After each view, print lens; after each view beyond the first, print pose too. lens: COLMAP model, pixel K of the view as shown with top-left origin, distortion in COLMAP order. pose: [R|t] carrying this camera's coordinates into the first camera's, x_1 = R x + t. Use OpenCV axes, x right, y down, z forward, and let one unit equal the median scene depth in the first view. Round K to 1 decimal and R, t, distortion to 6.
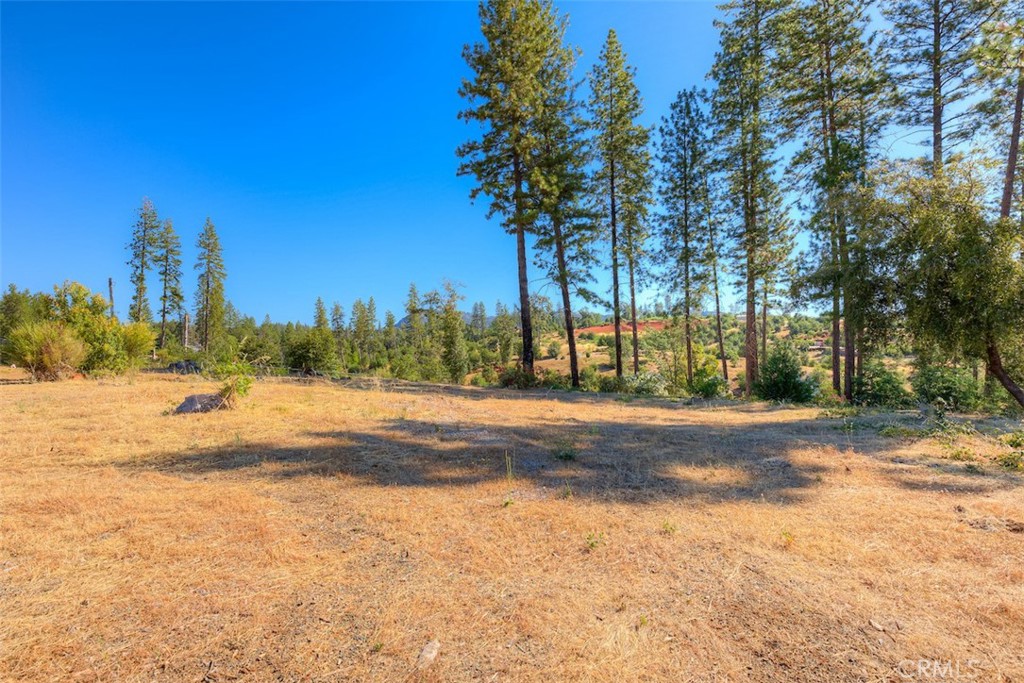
lens RADIAL K [[509.3, 0, 514.3], [0, 509.3, 342.5], [0, 0, 1]] dist [0.012018, 0.000107]
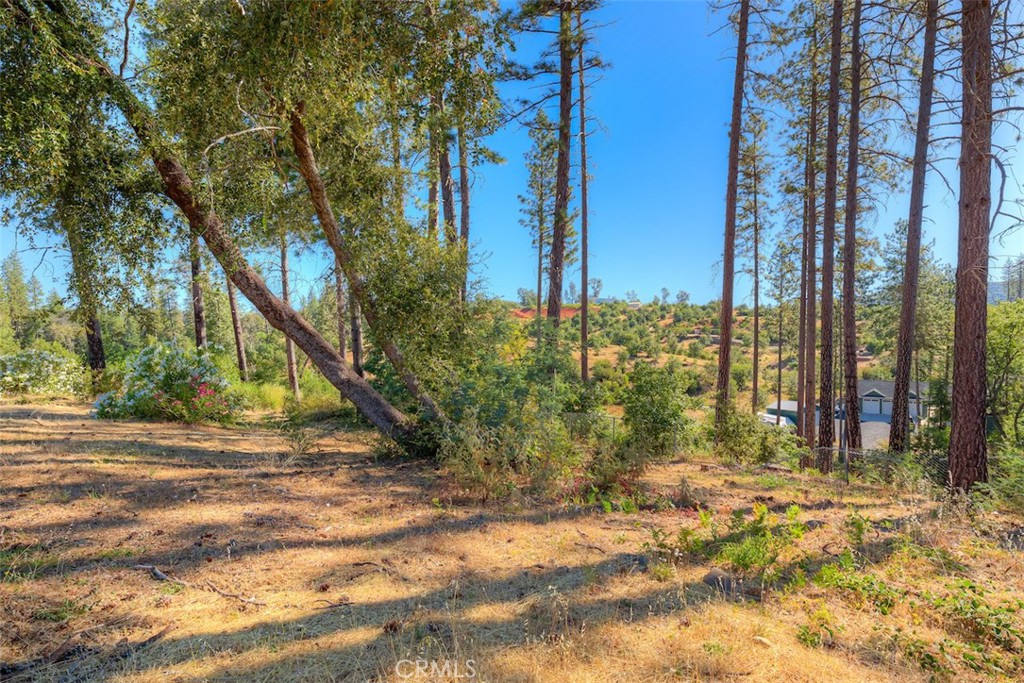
lens RADIAL K [[522.3, 0, 517.4], [0, 522.3, 343.8], [0, 0, 1]] dist [-0.000946, 0.003114]
pose [[0.986803, 0.002177, 0.161910, 0.166168], [-0.006149, 0.999692, 0.024039, 0.006259], [-0.161807, -0.024717, 0.986513, 0.121041]]
